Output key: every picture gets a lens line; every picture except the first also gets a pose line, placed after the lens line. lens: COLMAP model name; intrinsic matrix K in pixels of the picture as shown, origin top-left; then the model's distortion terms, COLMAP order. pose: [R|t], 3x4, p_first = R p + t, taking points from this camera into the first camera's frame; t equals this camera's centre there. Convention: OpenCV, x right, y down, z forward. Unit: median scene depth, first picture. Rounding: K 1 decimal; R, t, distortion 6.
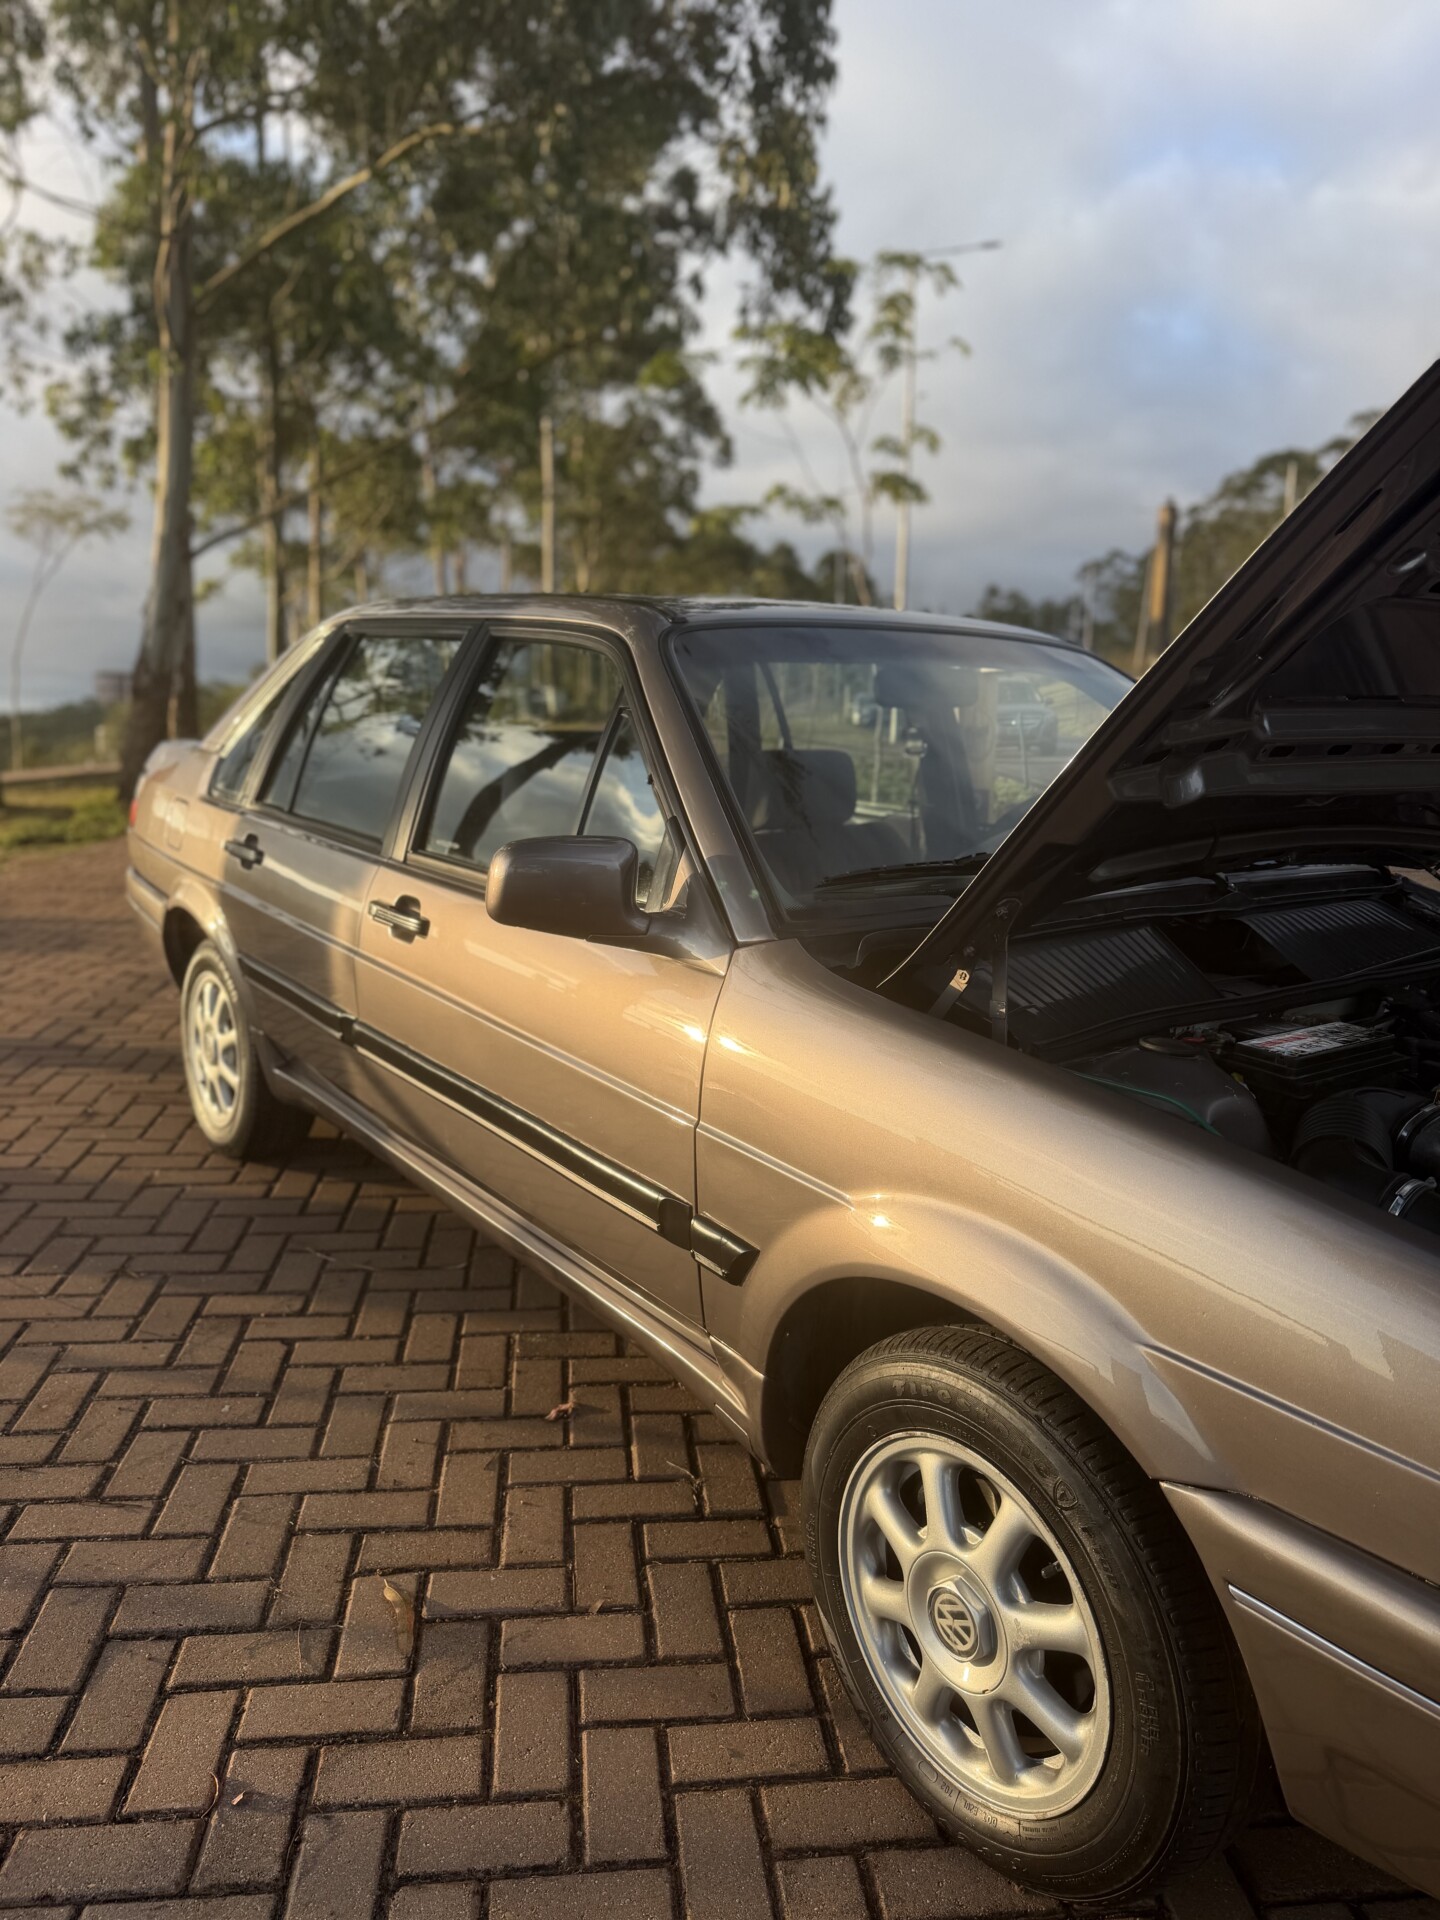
lens RADIAL K [[1333.4, 0, 718.1], [0, 1333.4, 962.4], [0, 0, 1]] dist [-0.005359, -0.024204]
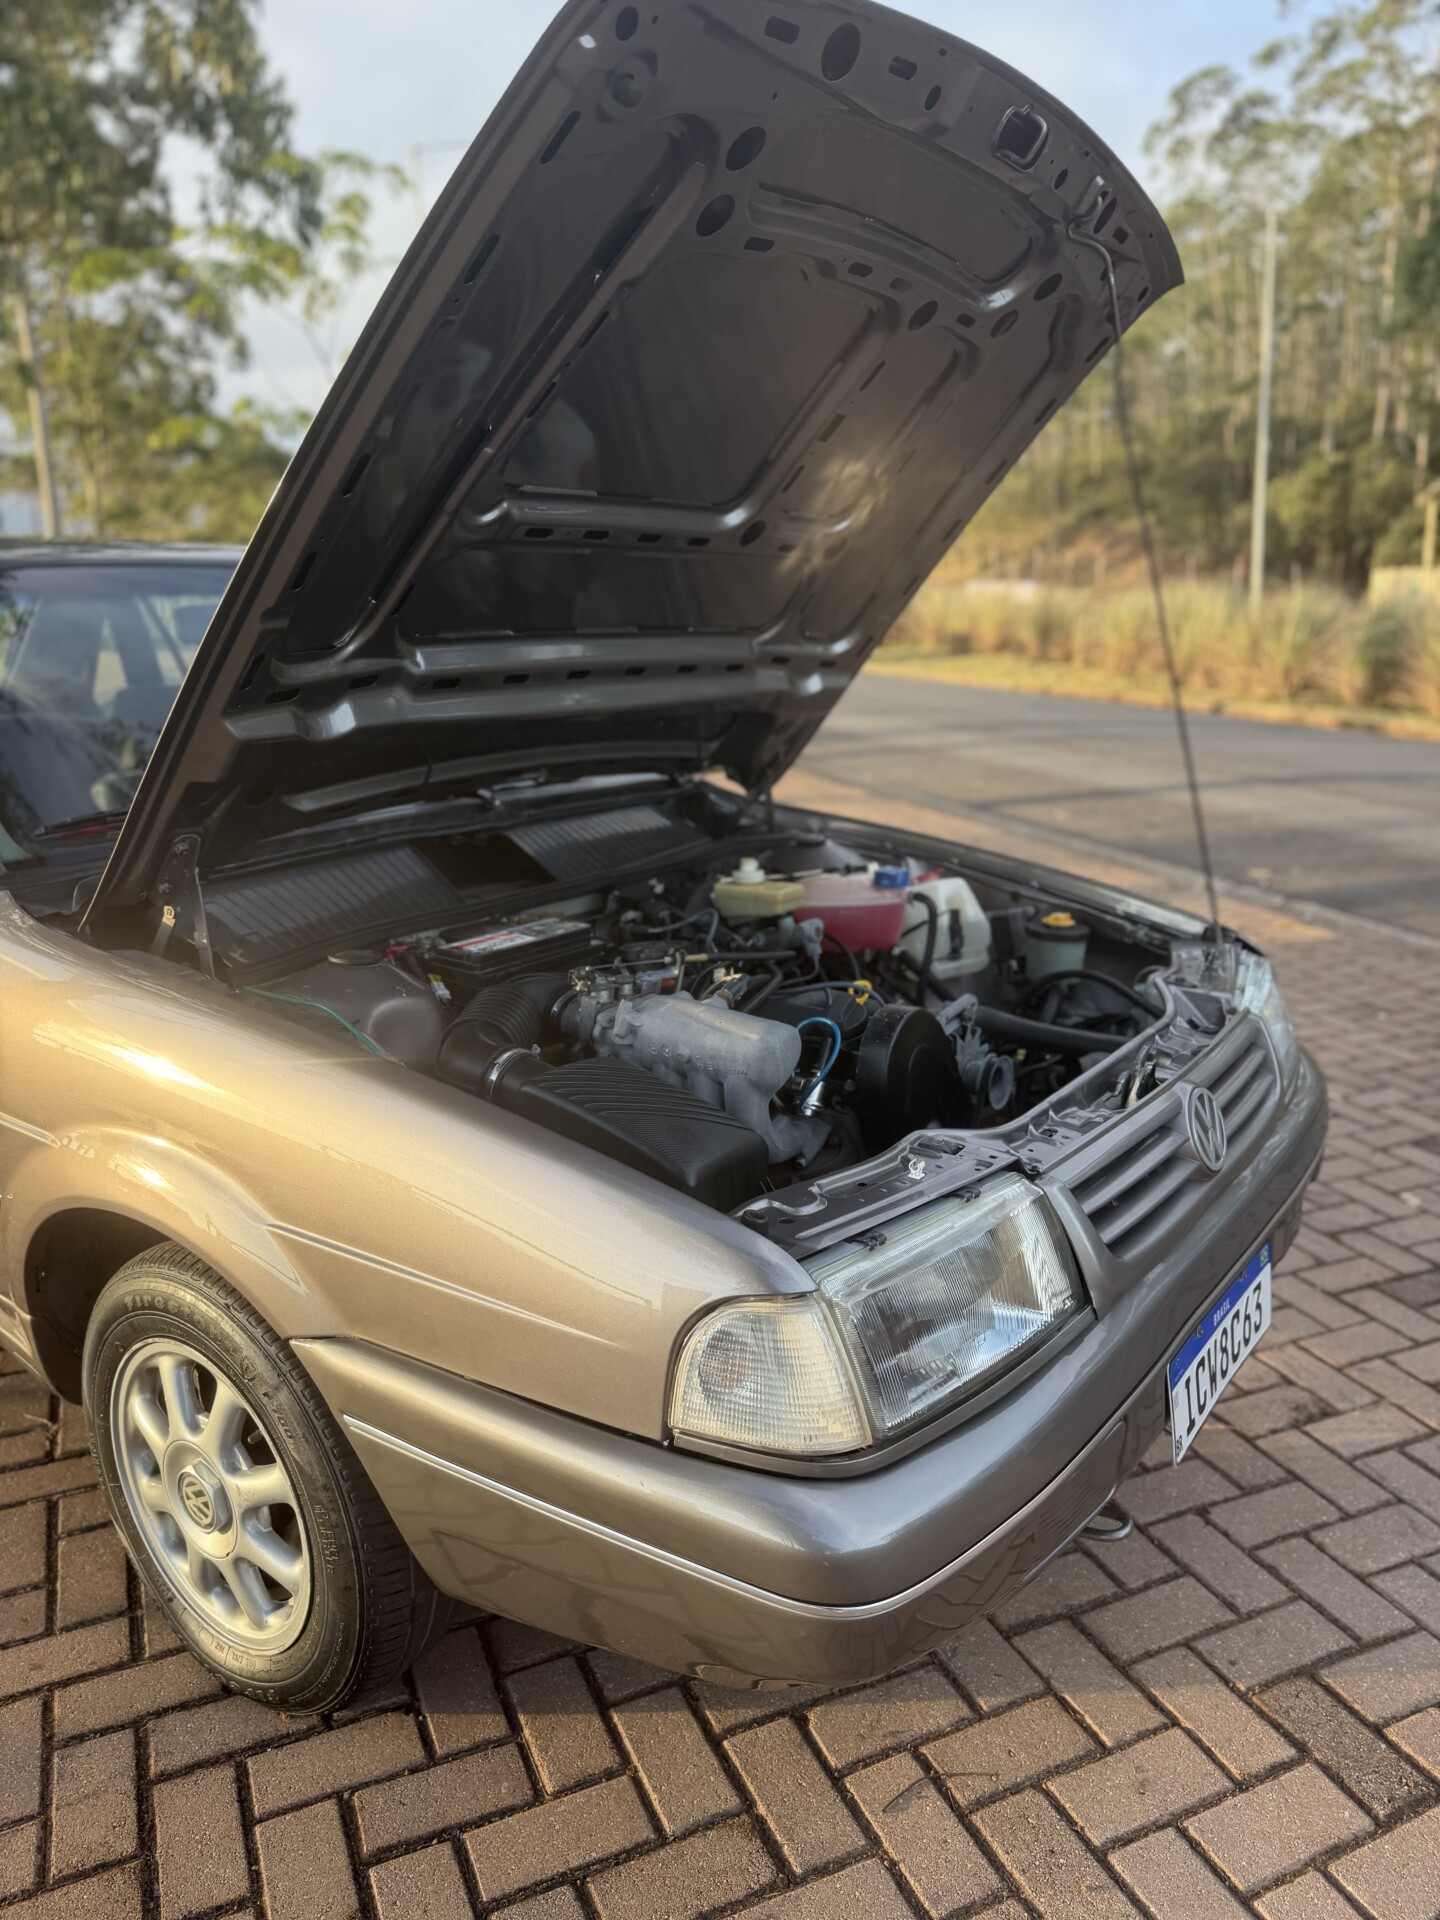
lens RADIAL K [[1333.4, 0, 722.0], [0, 1333.4, 956.7], [0, 0, 1]] dist [-0.023239, 0.000418]
pose [[0.948083, -0.116359, 0.295970, 0.293650], [0.098677, 0.992361, 0.074048, 0.009697], [-0.302325, -0.040998, 0.952323, -0.146790]]
